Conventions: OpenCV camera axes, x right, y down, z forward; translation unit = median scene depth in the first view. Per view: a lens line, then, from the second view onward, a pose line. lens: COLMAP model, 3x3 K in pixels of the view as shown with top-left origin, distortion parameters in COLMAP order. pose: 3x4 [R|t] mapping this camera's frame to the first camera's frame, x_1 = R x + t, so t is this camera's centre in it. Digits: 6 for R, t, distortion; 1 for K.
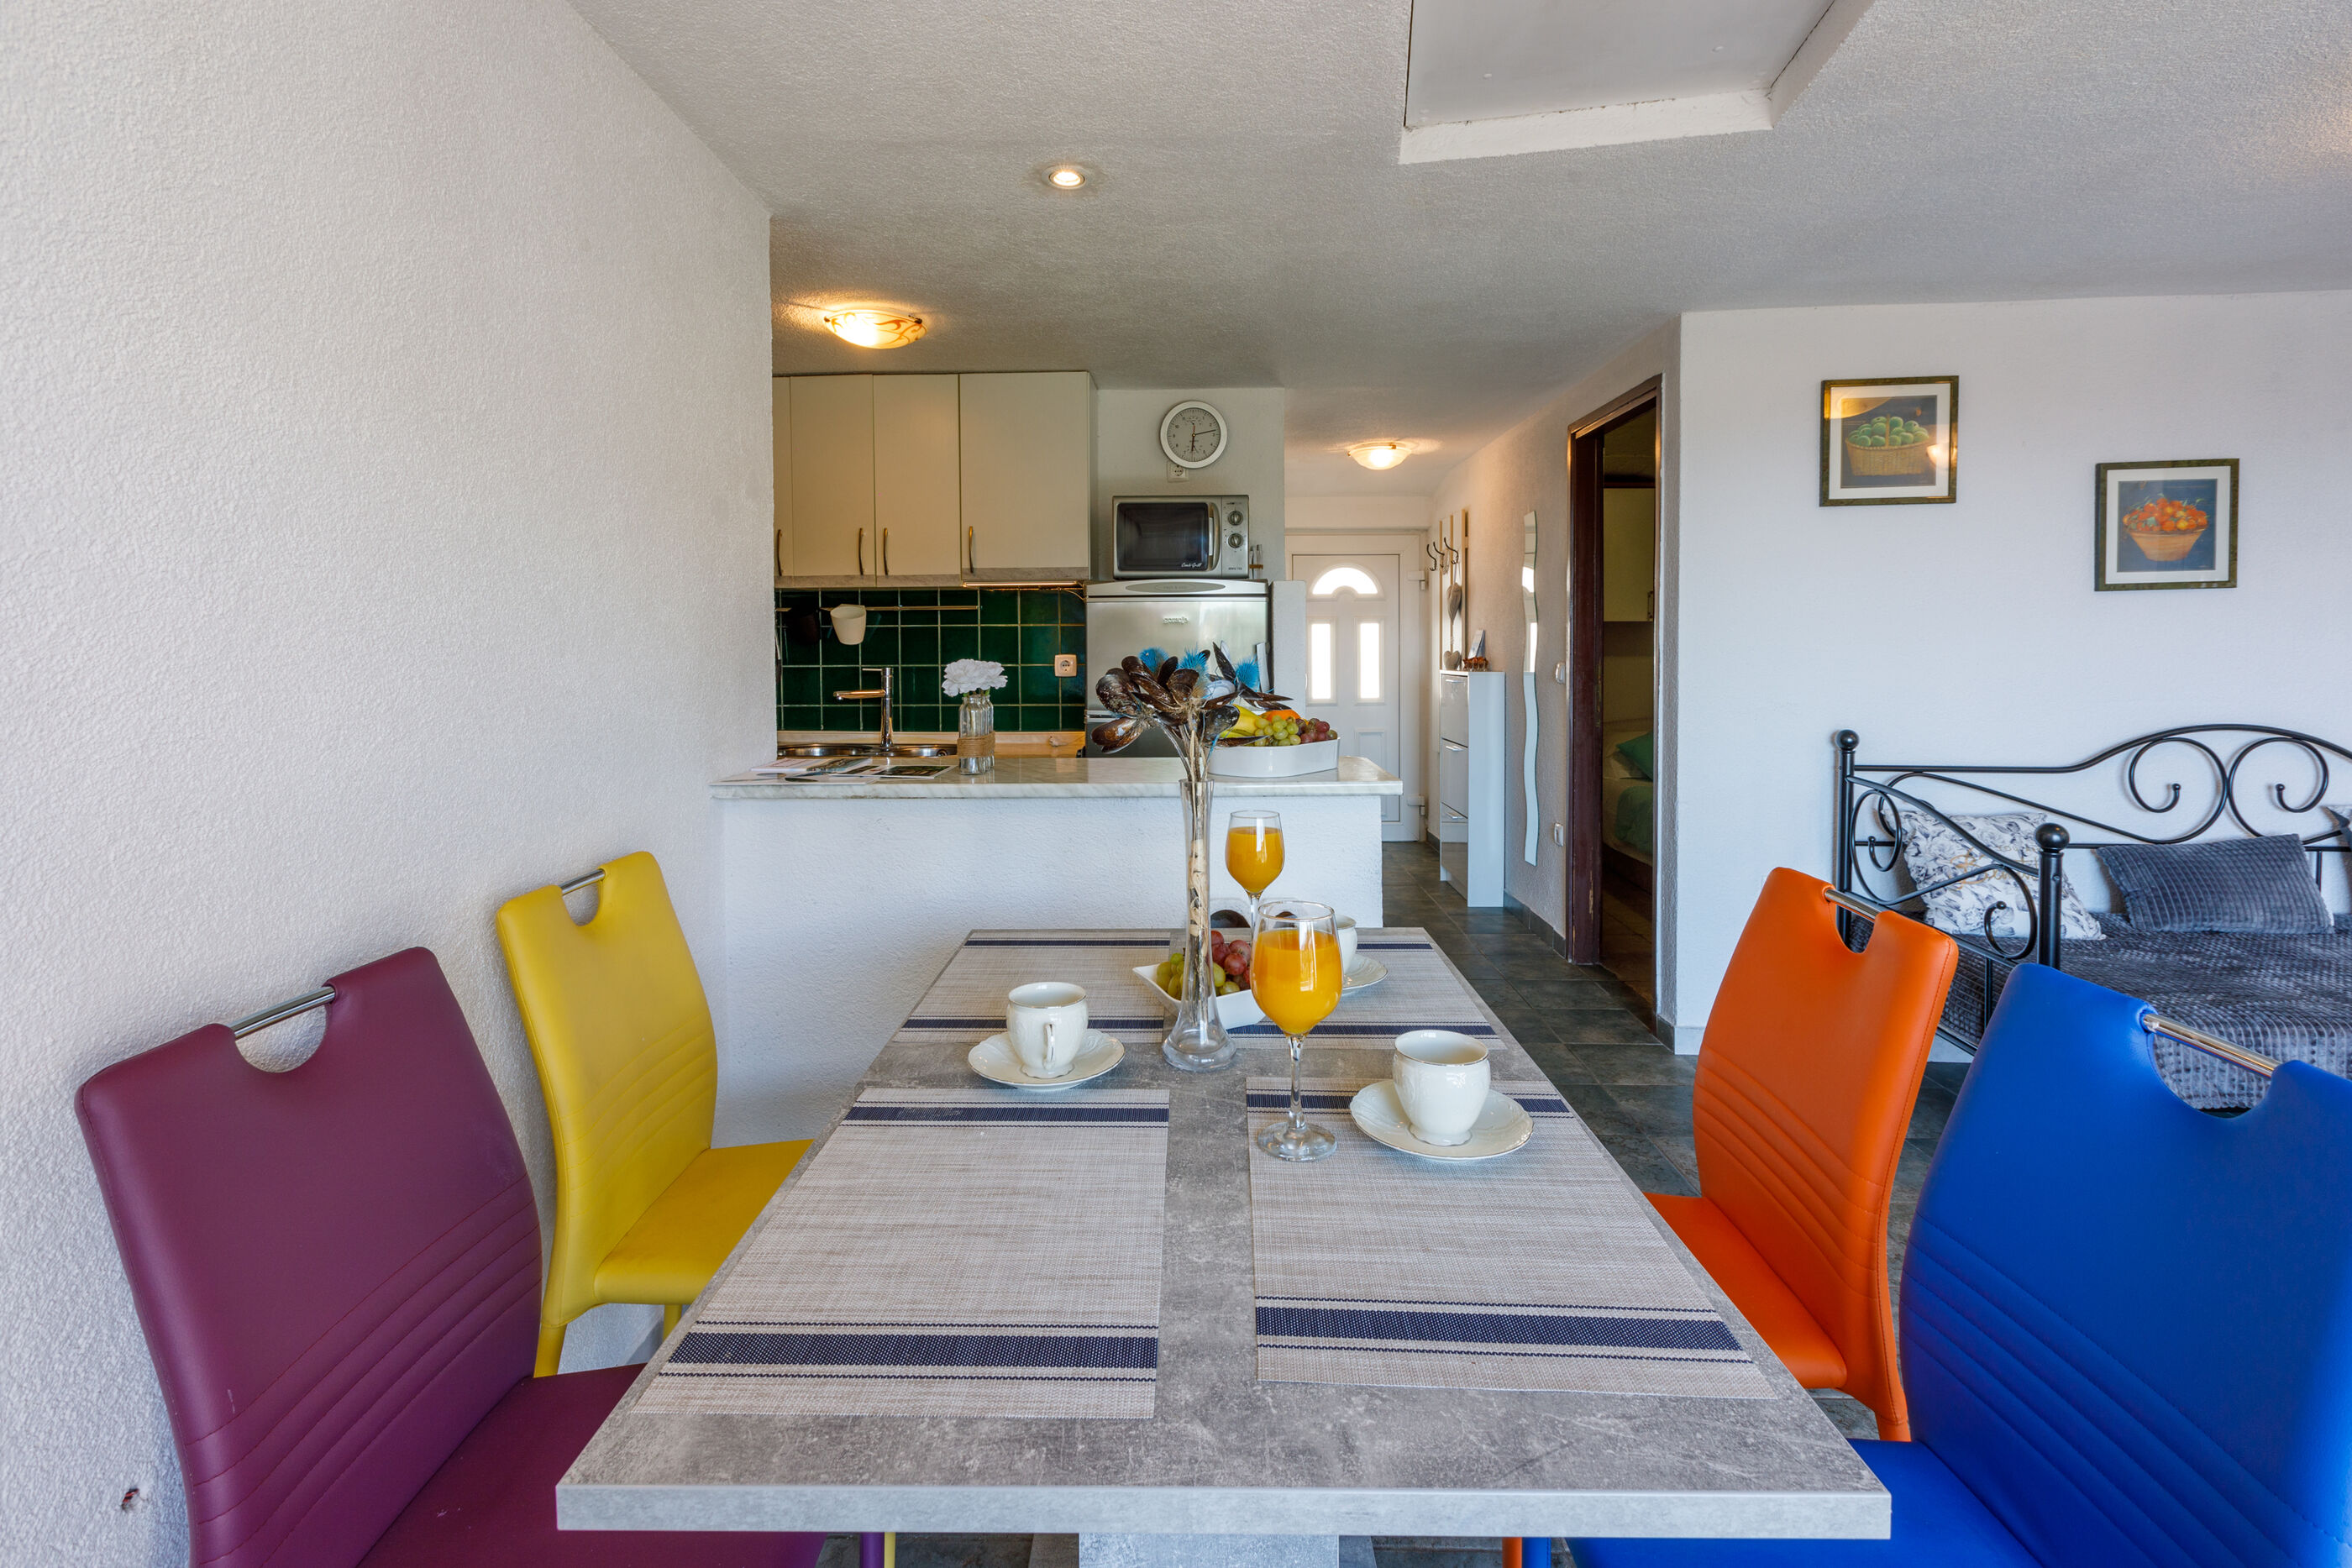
lens RADIAL K [[1081.9, 0, 1163.1], [0, 1081.9, 676.8], [0, 0, 1]] dist [-0.000249, -0.000267]
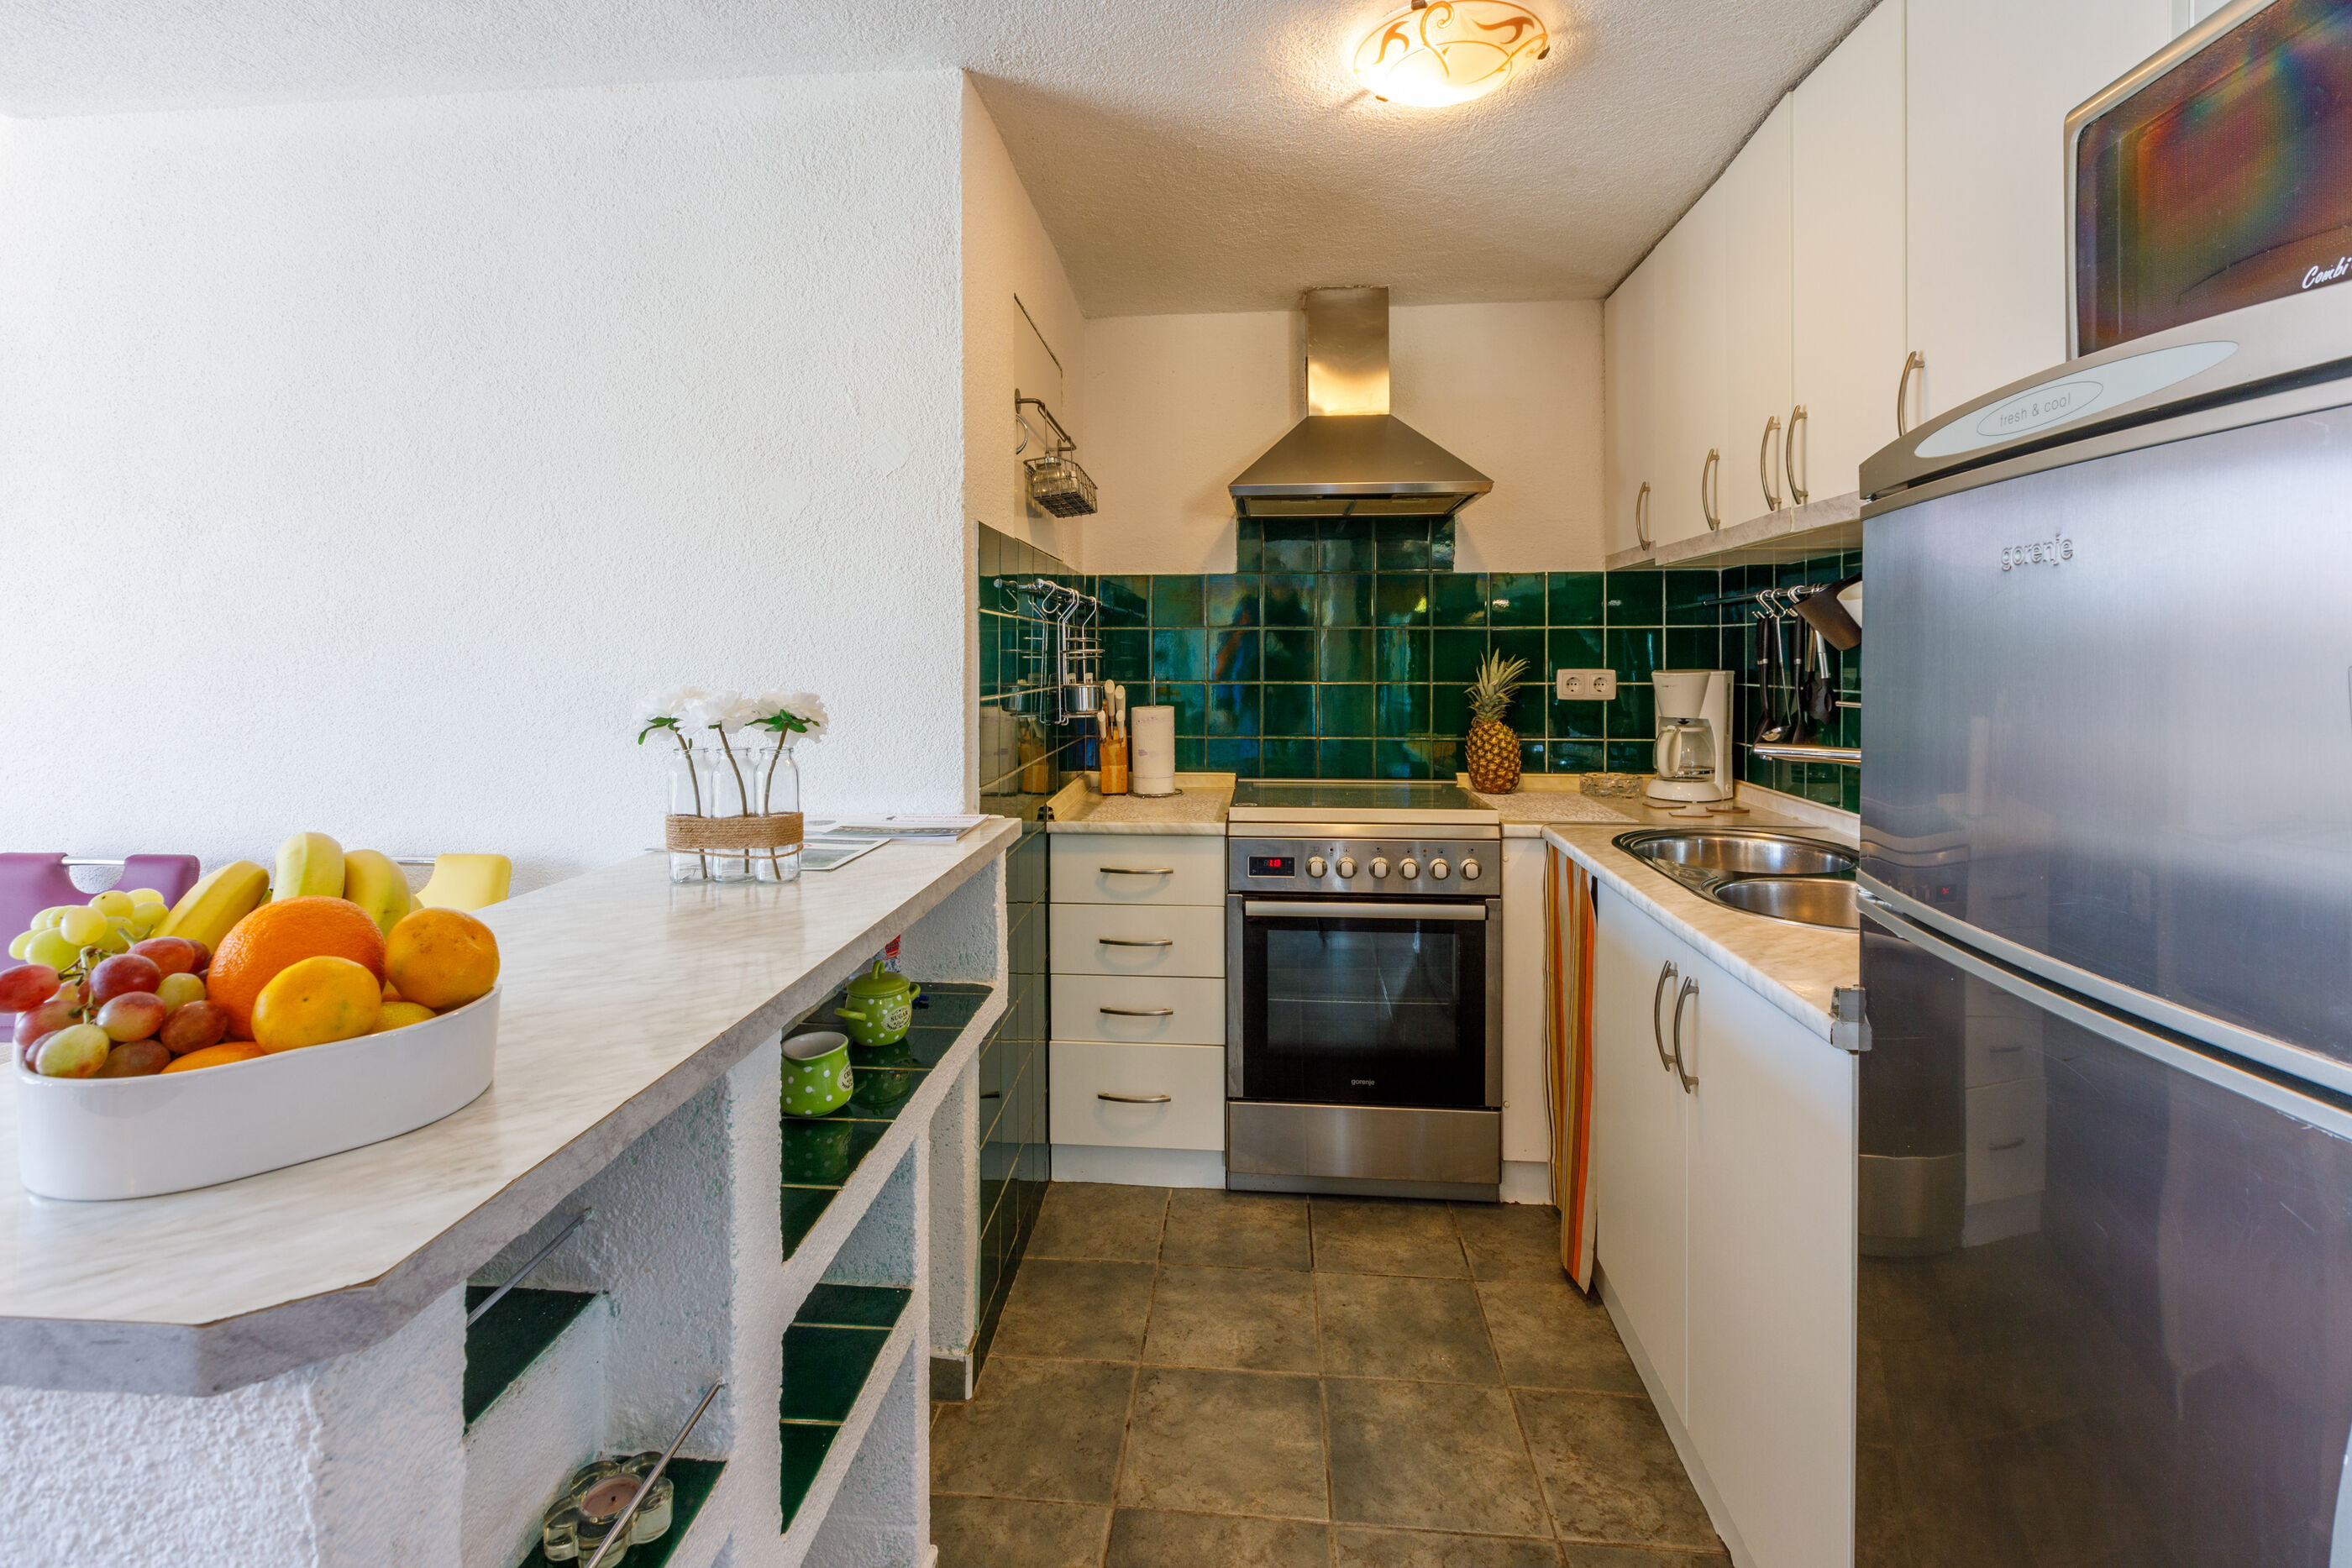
lens RADIAL K [[1072.1, 0, 1170.0], [0, 1072.1, 661.0], [0, 0, 1]] dist [-0.001153, -0.000183]
pose [[-0.057029, 0.013401, -0.998283, 0.277529], [-0.026970, 0.999524, 0.014958, -0.032230], [0.998008, 0.027777, -0.056641, 0.936601]]
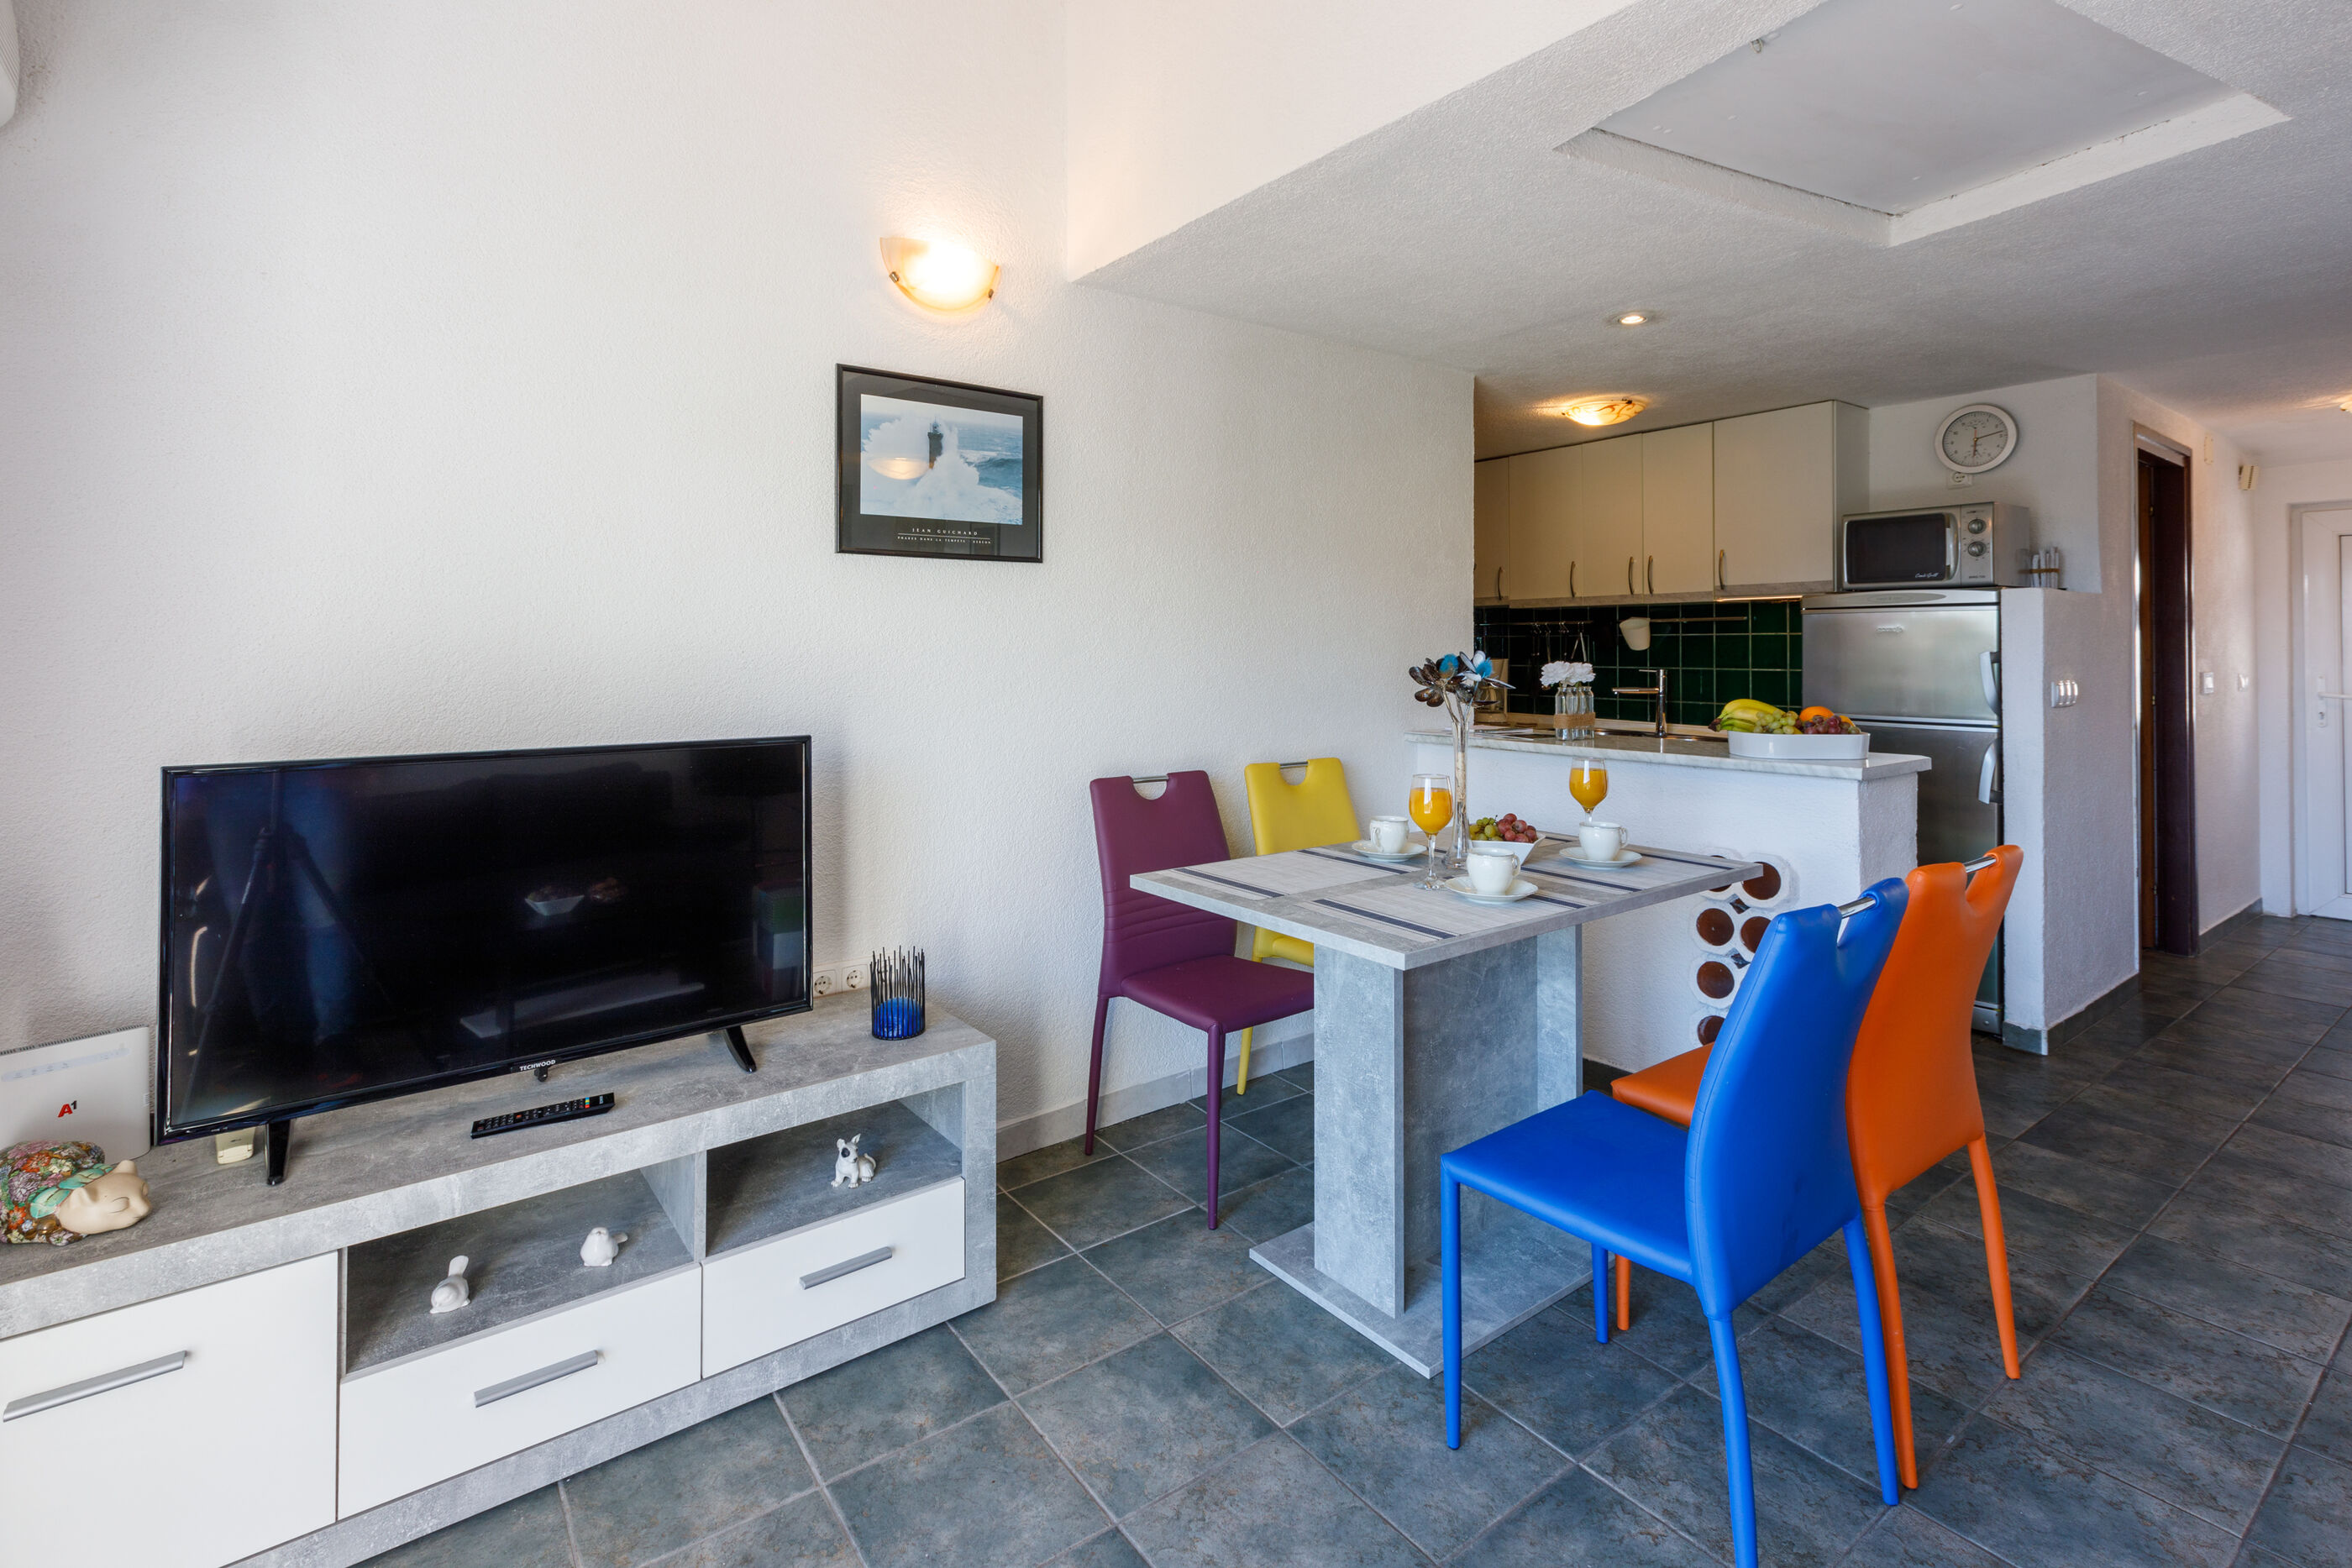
lens RADIAL K [[1082.0, 0, 1158.1], [0, 1082.0, 633.7], [0, 0, 1]] dist [0.002029, -0.000573]
pose [[0.611490, -0.003843, -0.791243, 0.462255], [-0.029858, 0.999164, -0.027928, 0.002723], [0.790689, 0.040703, 0.610864, -0.233969]]
